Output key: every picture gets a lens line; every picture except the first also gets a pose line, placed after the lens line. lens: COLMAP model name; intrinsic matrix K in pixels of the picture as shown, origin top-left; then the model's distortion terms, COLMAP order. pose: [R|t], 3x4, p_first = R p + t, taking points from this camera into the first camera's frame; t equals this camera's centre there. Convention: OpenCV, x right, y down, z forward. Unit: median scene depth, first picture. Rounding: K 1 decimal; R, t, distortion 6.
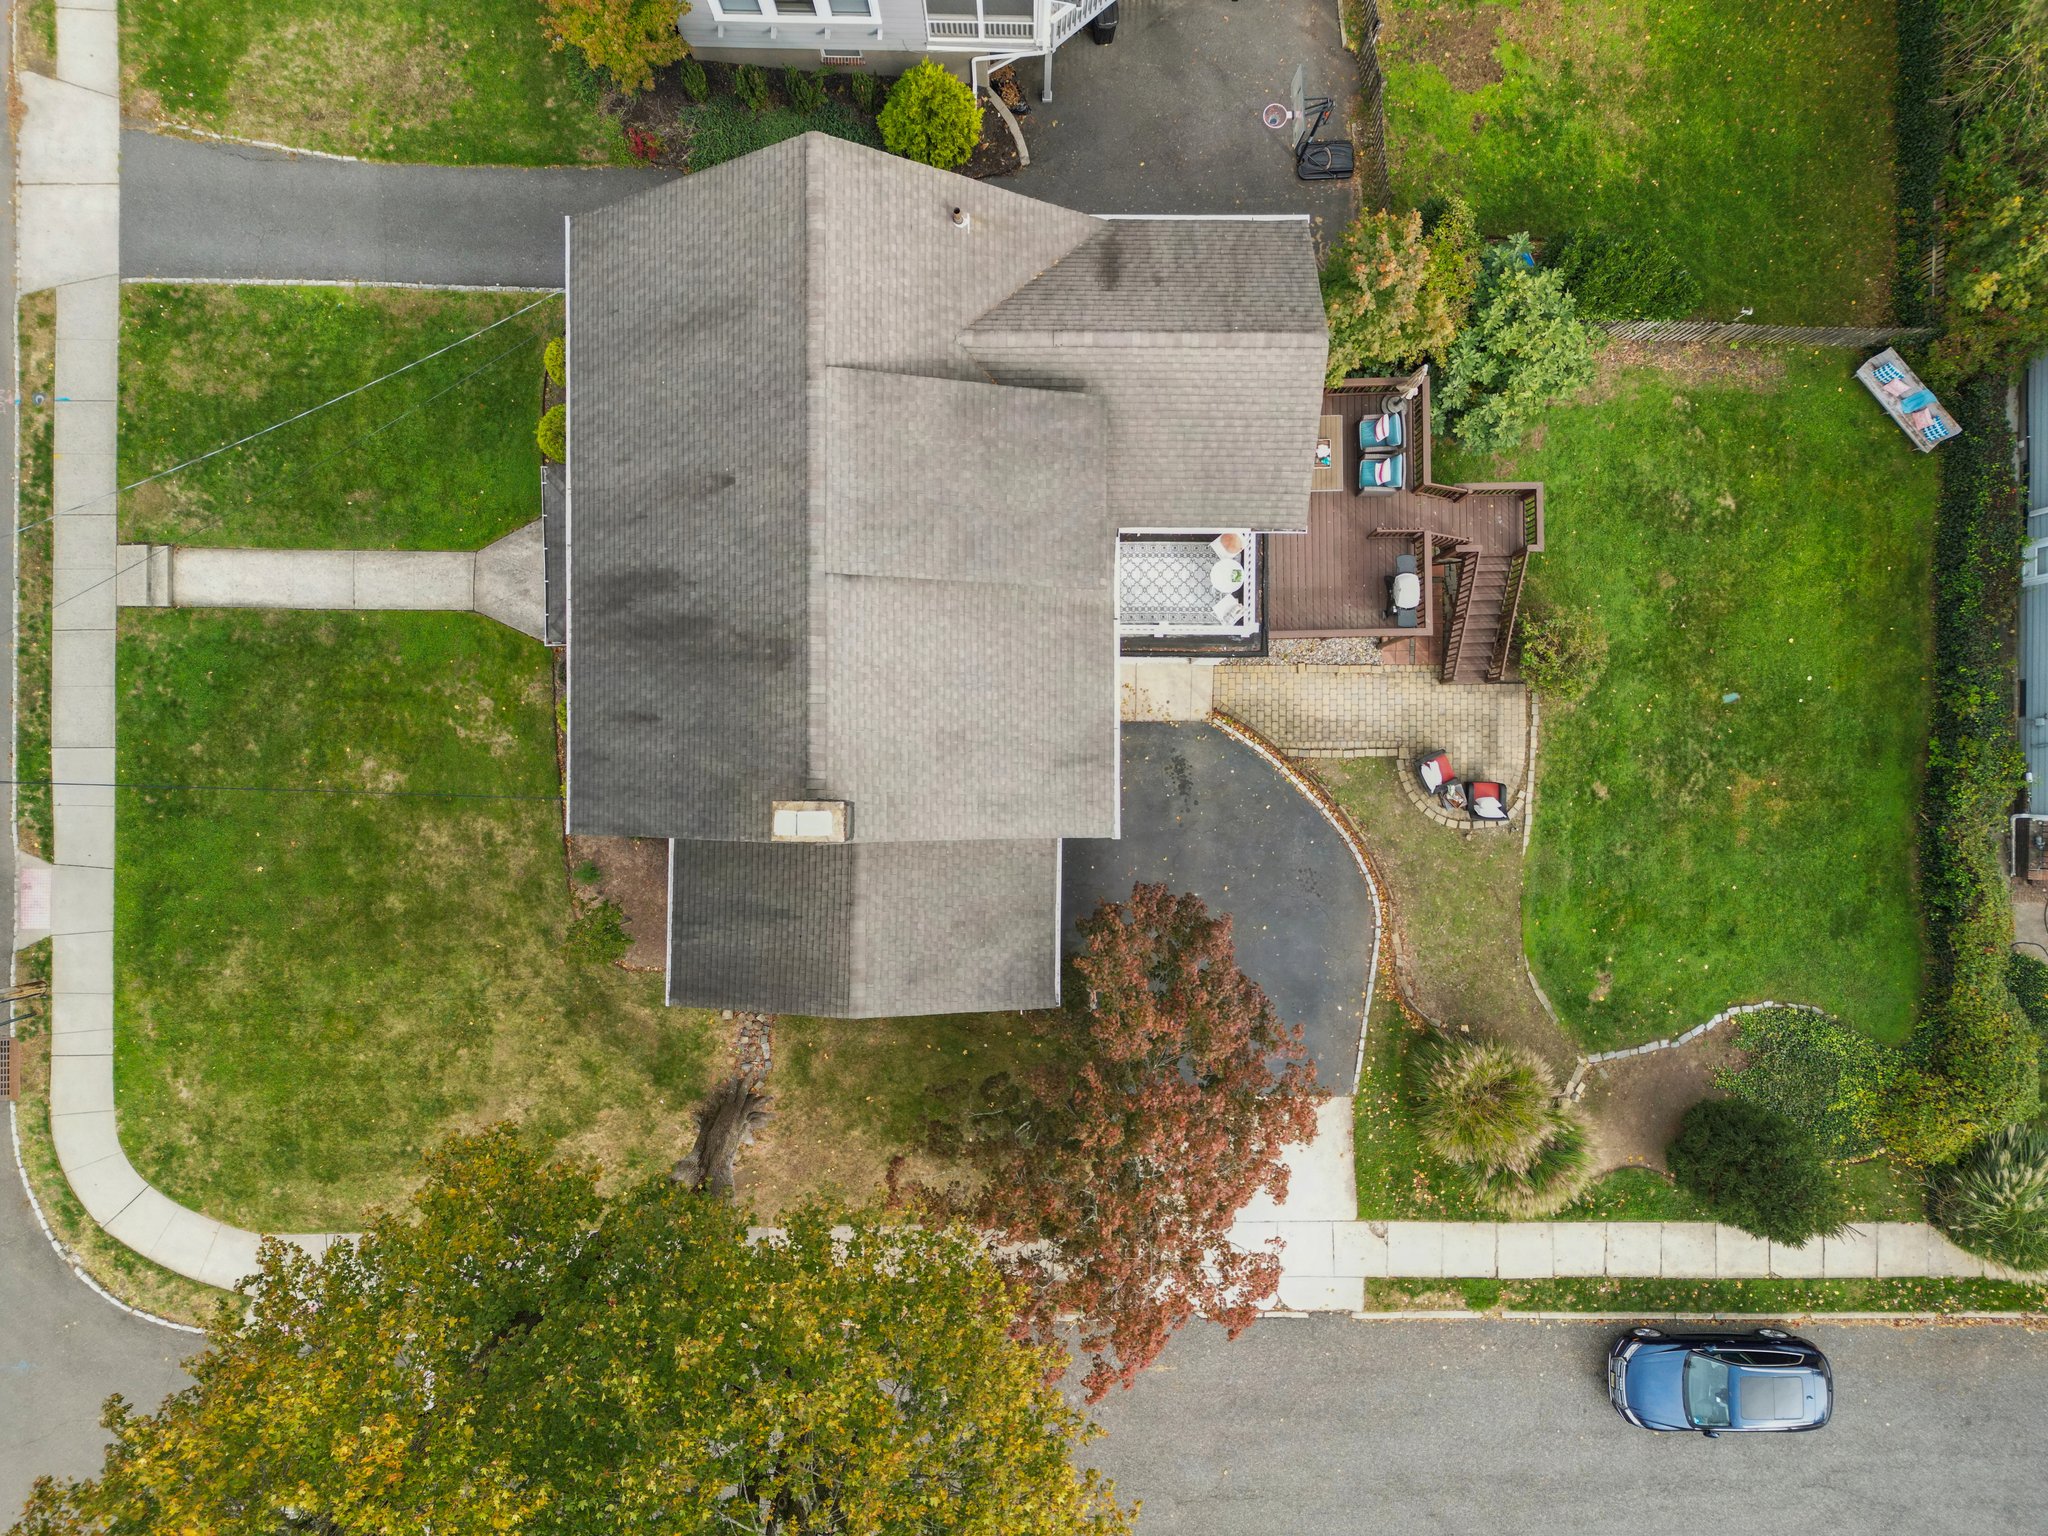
lens RADIAL K [[1436.1, 0, 1025.3], [0, 1436.1, 750.9], [0, 0, 1]] dist [0.047132, -0.026377]
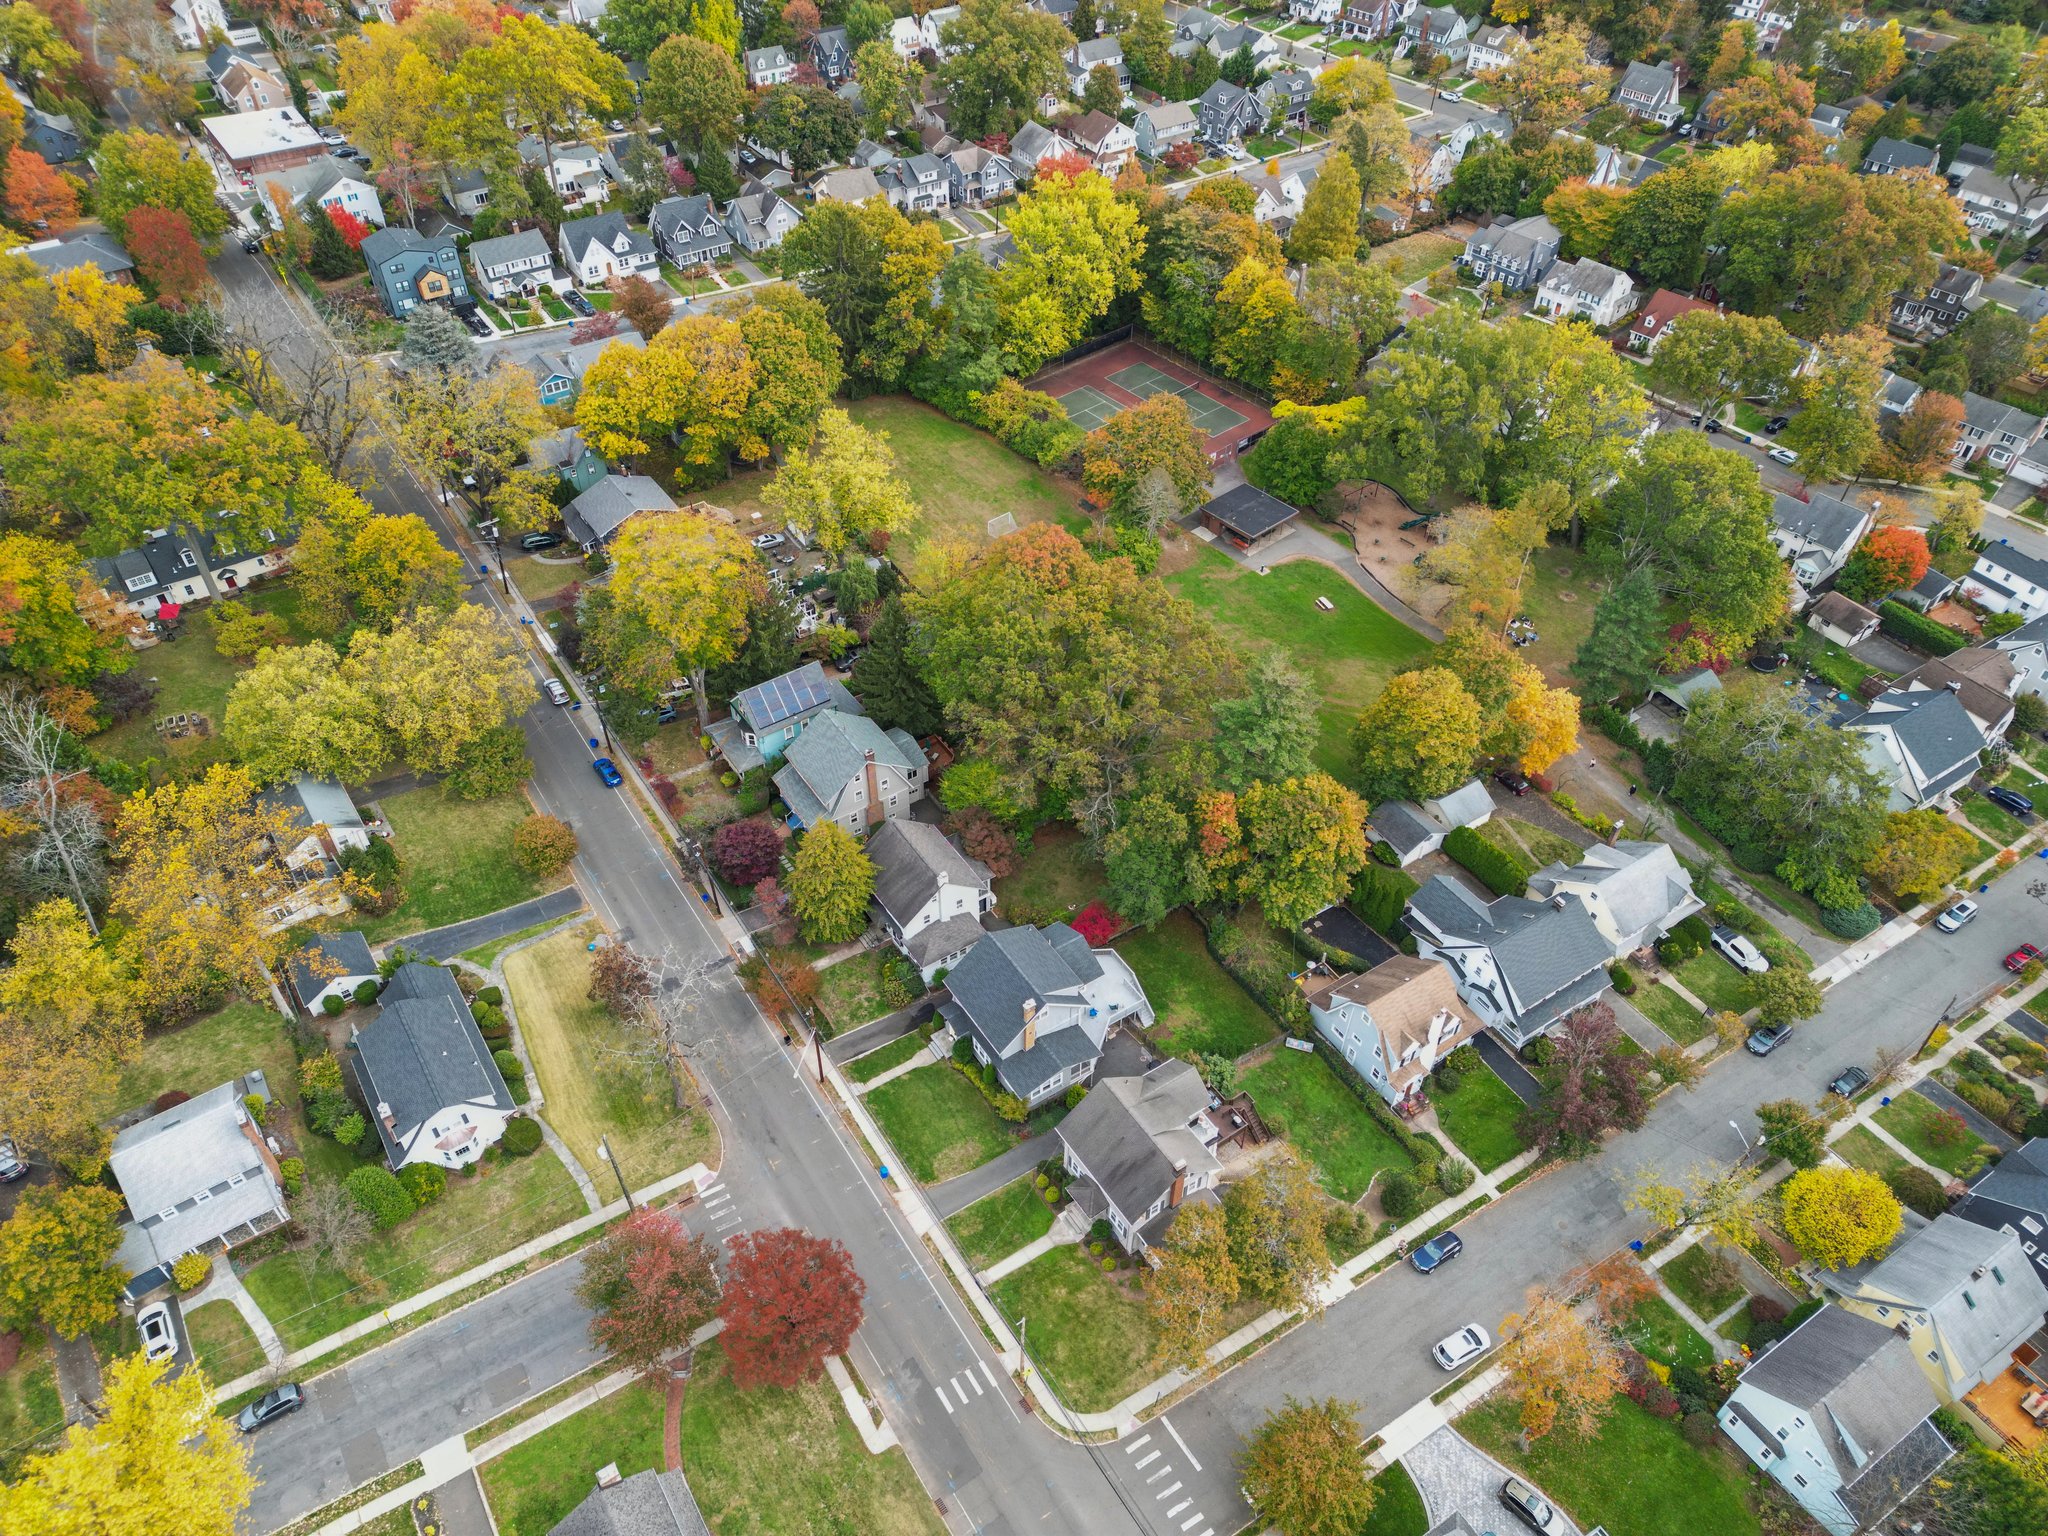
lens RADIAL K [[1436.1, 0, 1012.0], [0, 1436.1, 754.6], [0, 0, 1]] dist [0.047132, -0.026377]
pose [[0.834307, -0.371135, 0.407665, -1.481062], [0.550924, 0.588598, -0.591638, 1.279516], [-0.020373, 0.718200, 0.695538, -2.491884]]
